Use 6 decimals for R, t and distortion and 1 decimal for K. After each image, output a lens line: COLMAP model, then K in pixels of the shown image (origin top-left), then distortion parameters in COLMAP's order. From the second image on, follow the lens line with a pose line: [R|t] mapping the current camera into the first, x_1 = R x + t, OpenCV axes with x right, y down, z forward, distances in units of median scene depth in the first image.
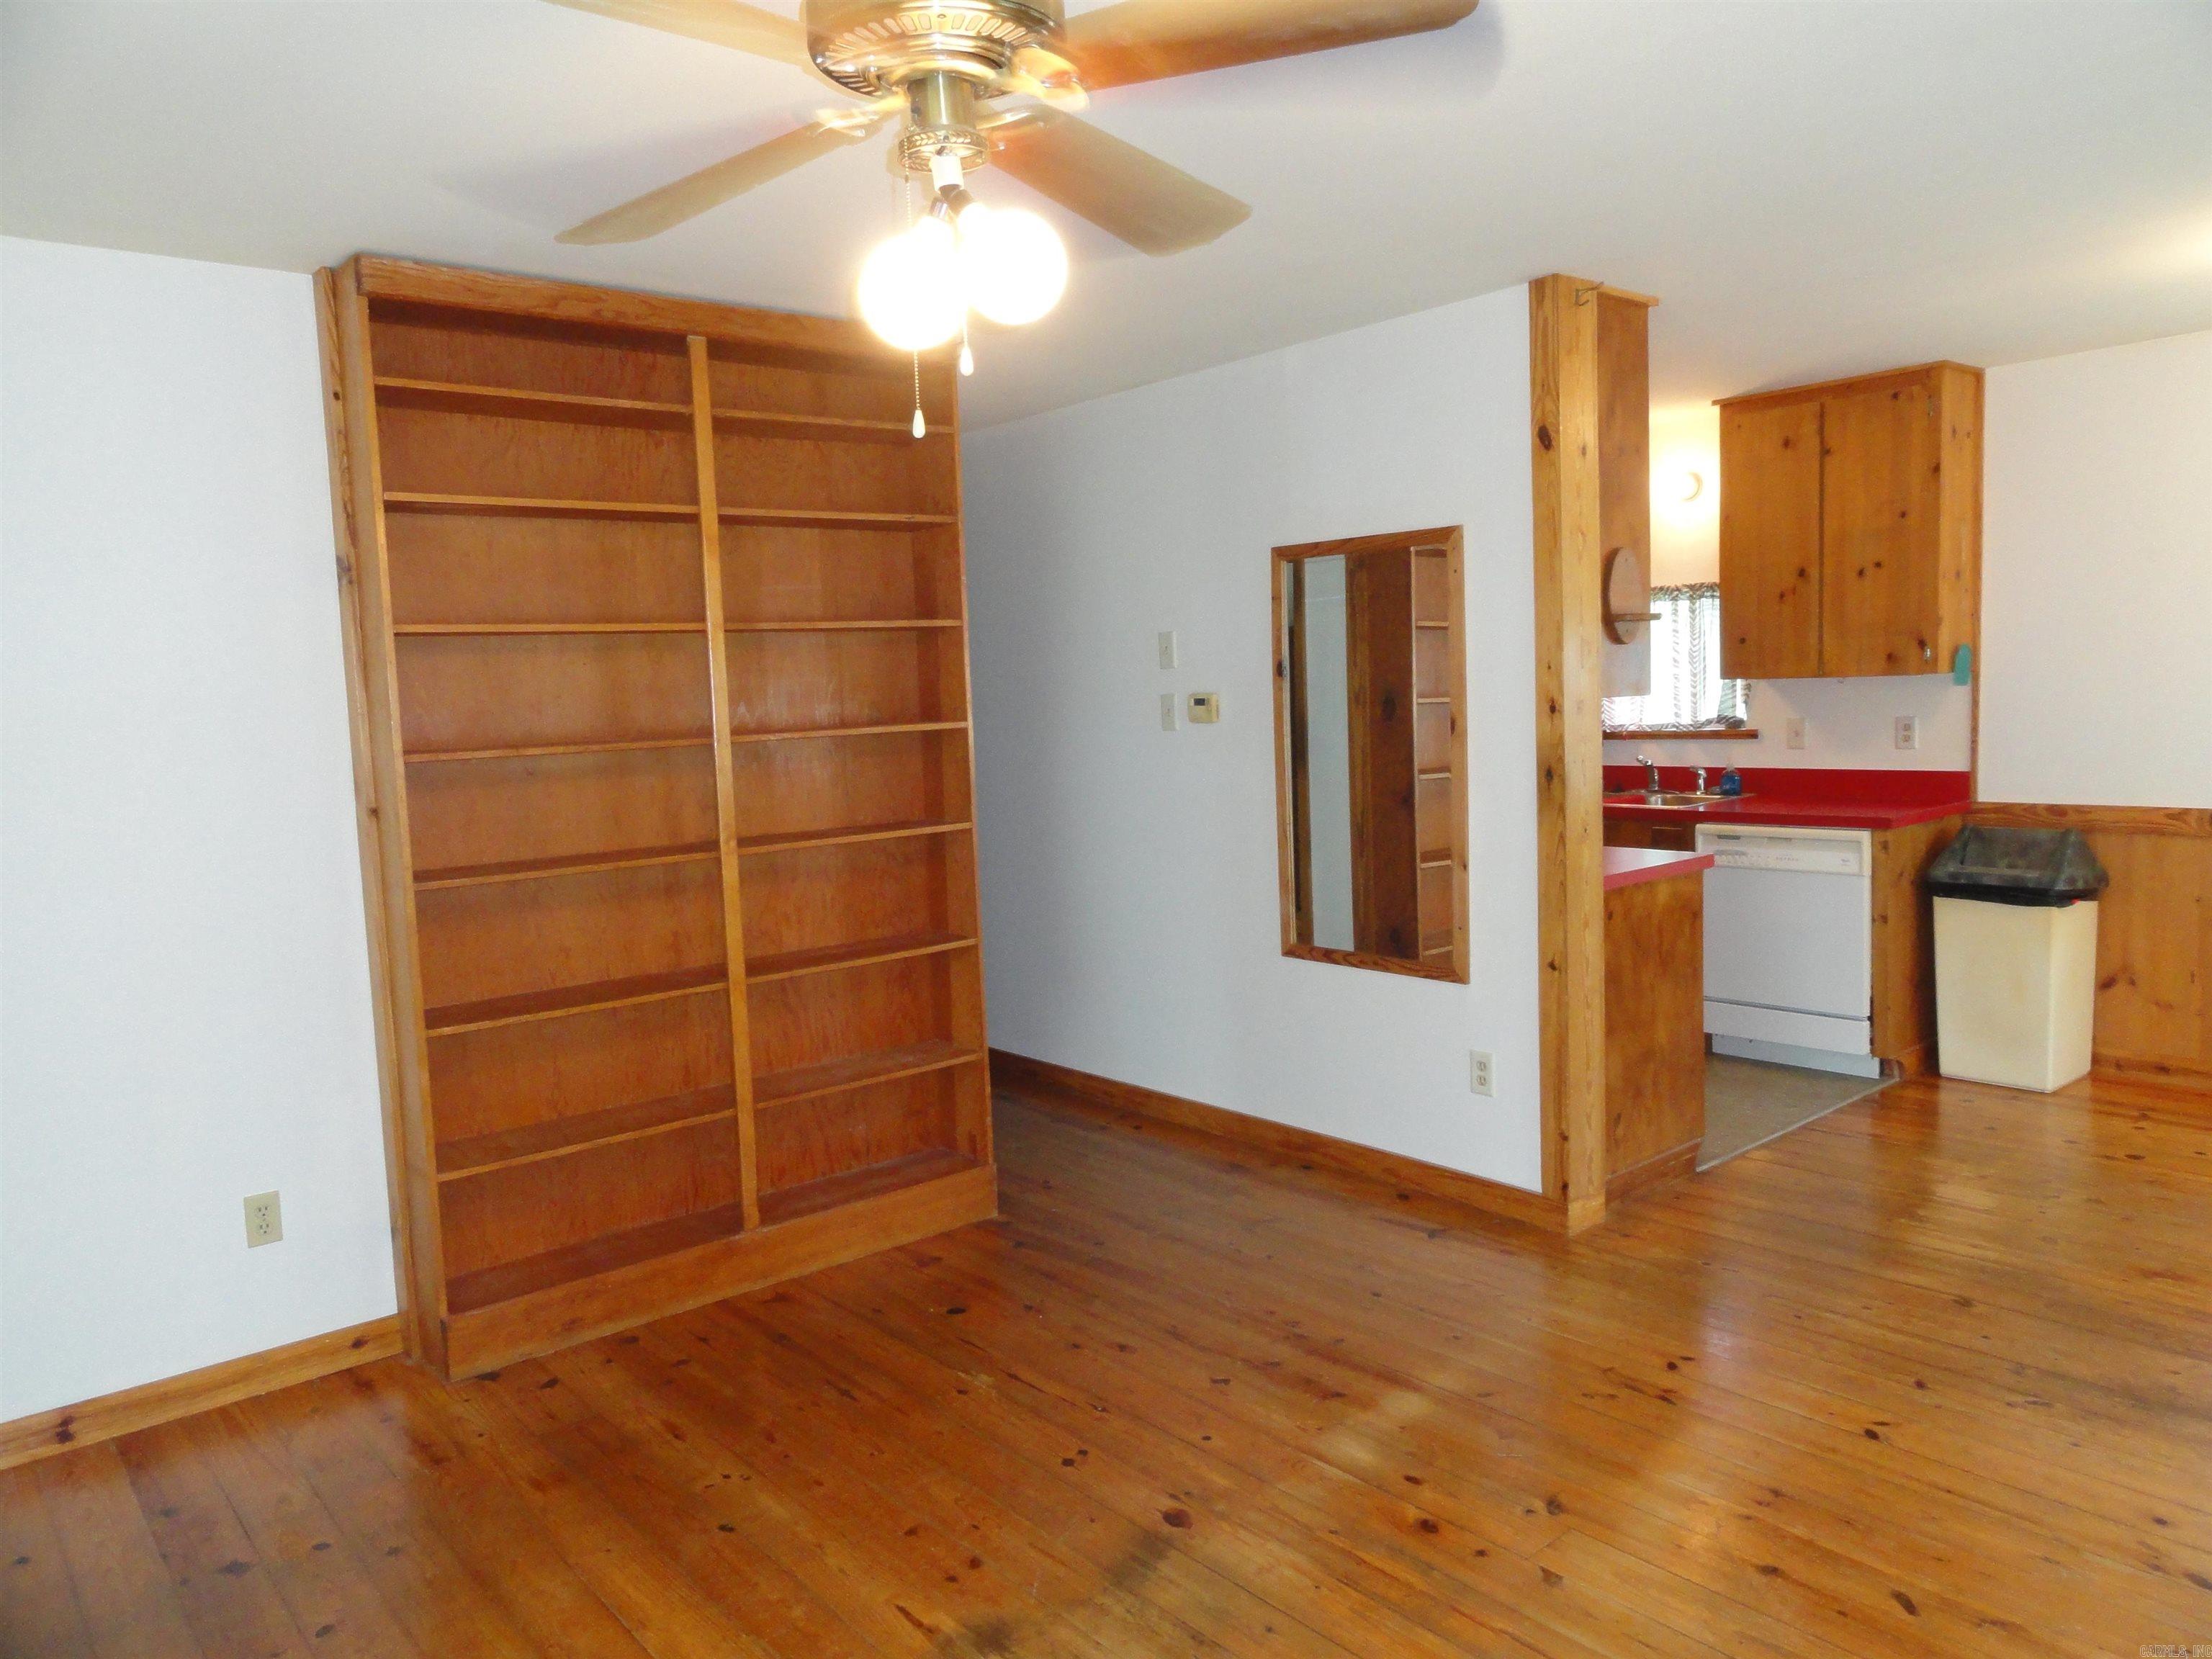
lens RADIAL K [[1559.7, 0, 1108.7], [0, 1559.7, 827.6], [0, 0, 1]] dist [0.001177, -0.001984]
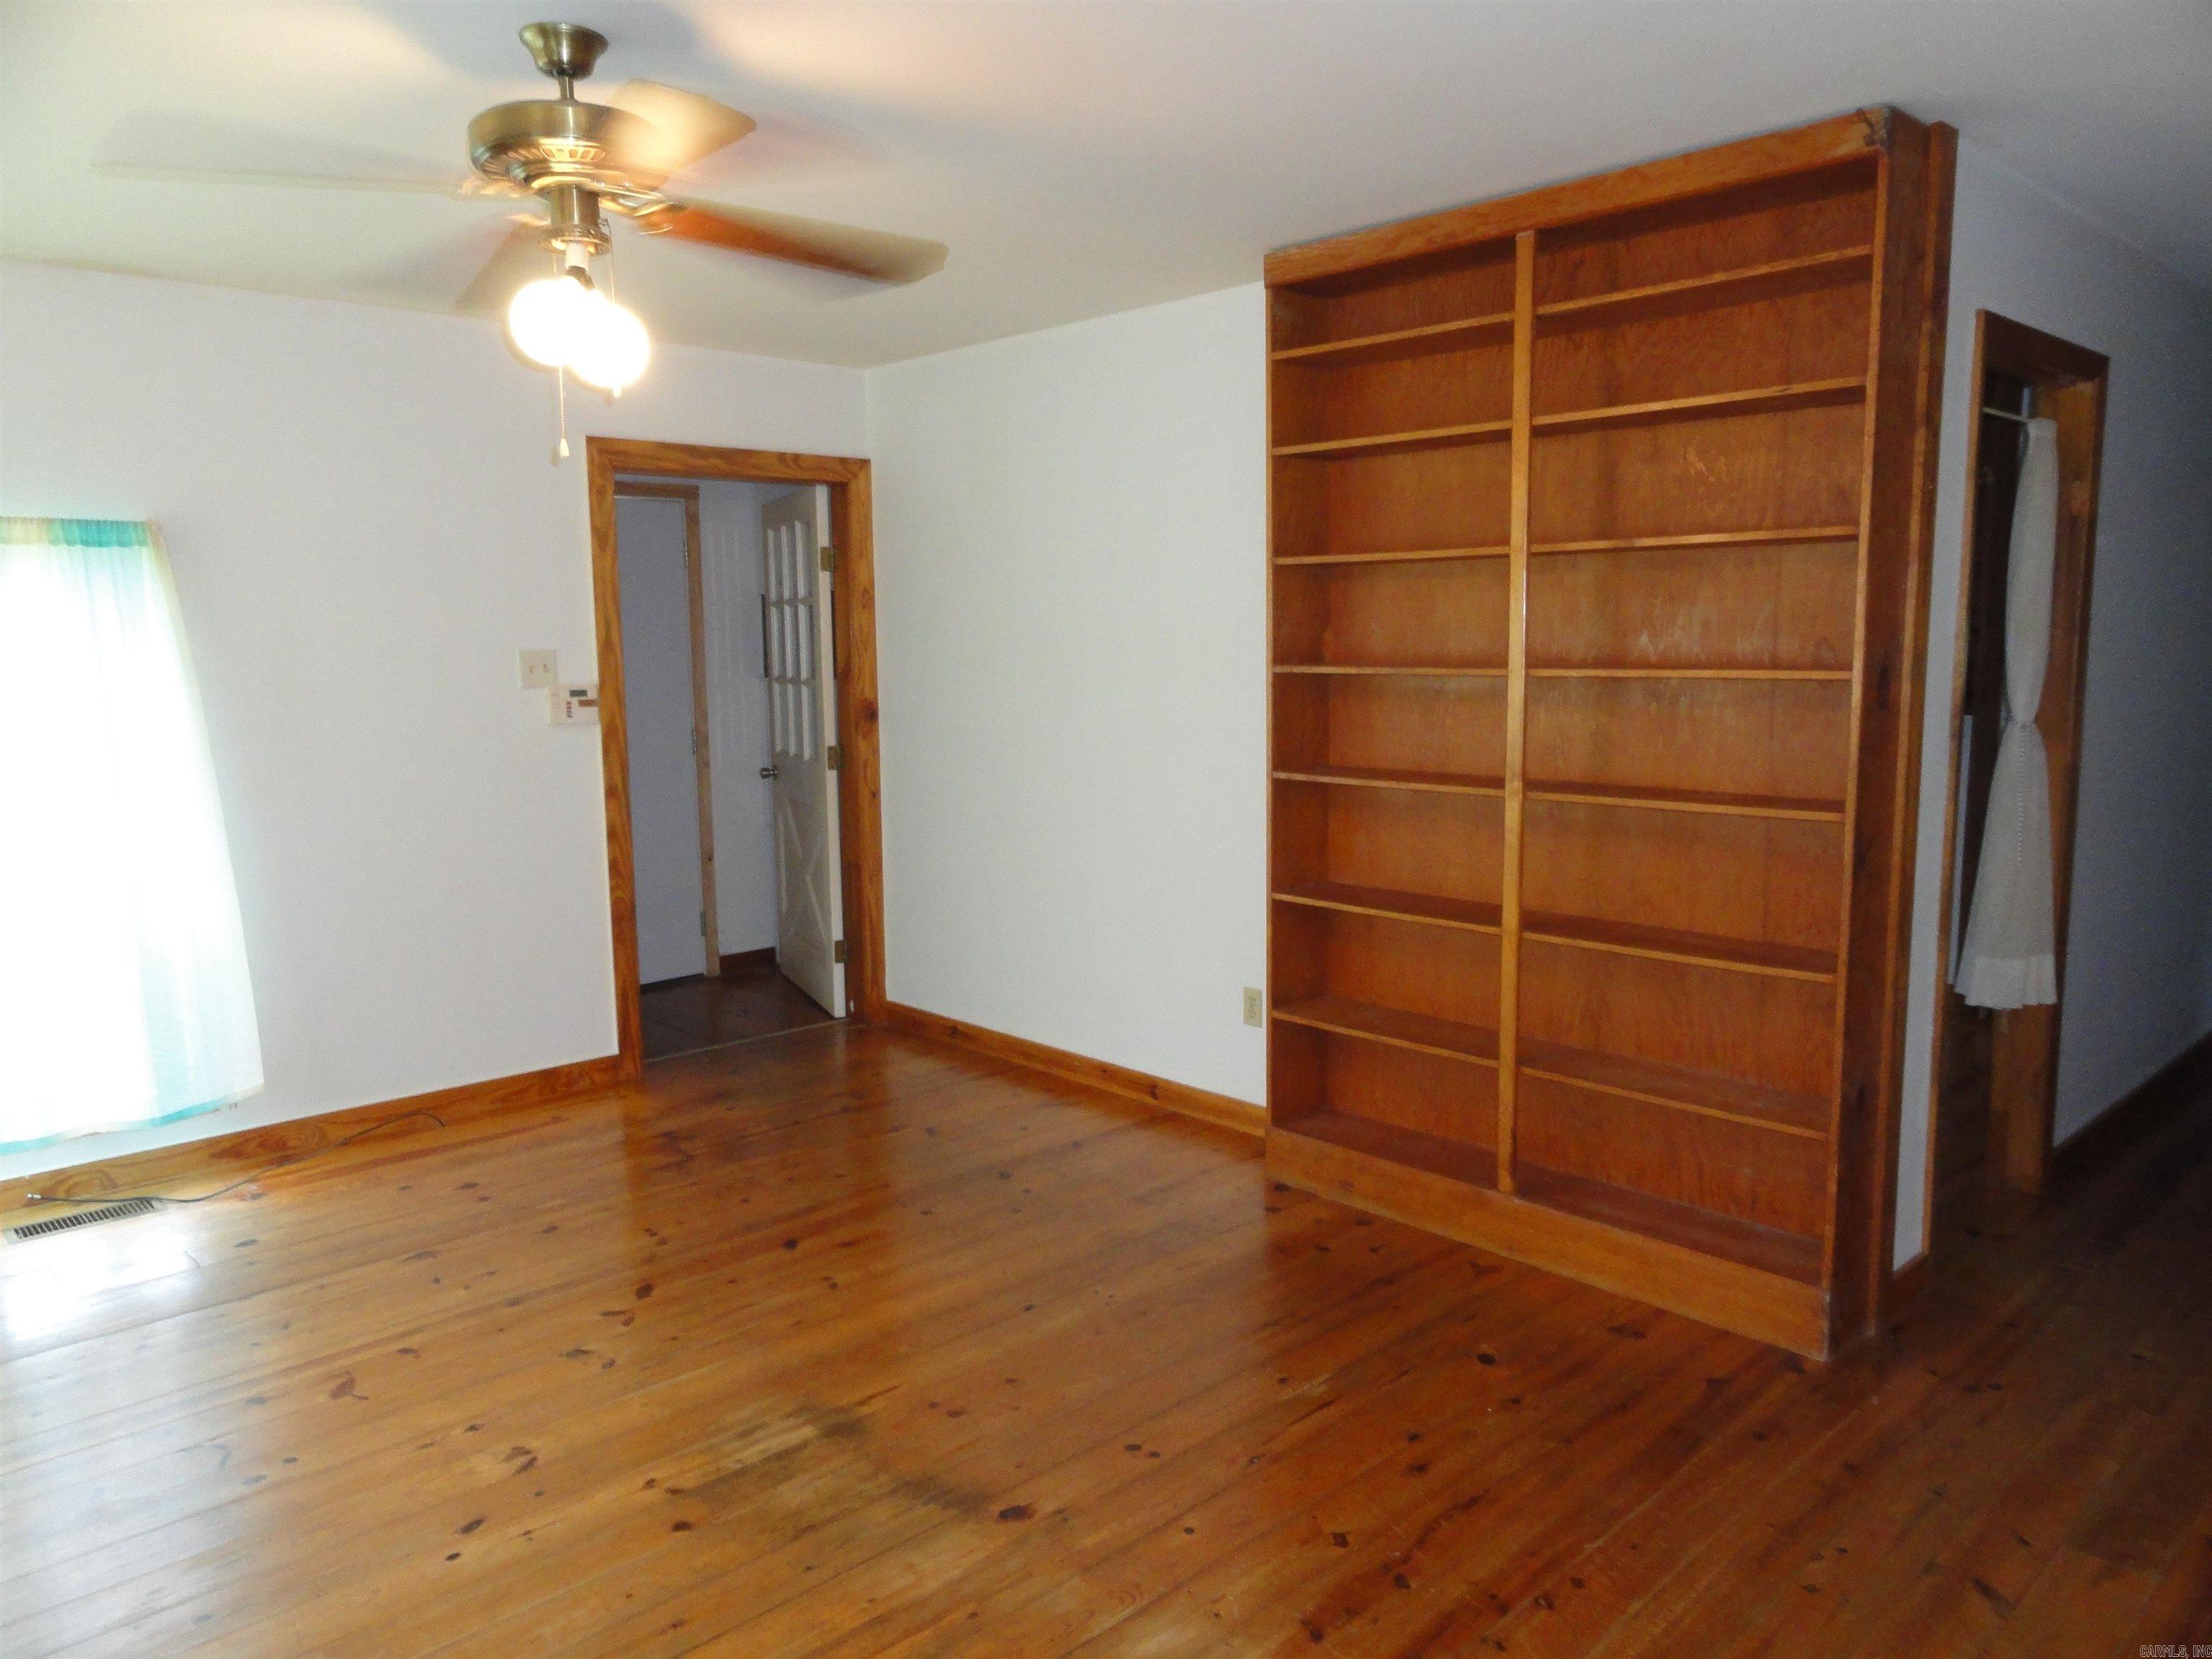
lens RADIAL K [[1559.7, 0, 1108.9], [0, 1559.7, 823.7], [0, 0, 1]] dist [0.001177, -0.001984]
pose [[0.048434, 0.163036, -0.985431, 0.675109], [-0.083665, 0.983784, 0.158651, -0.094907], [0.995316, 0.074762, 0.061289, 0.710253]]
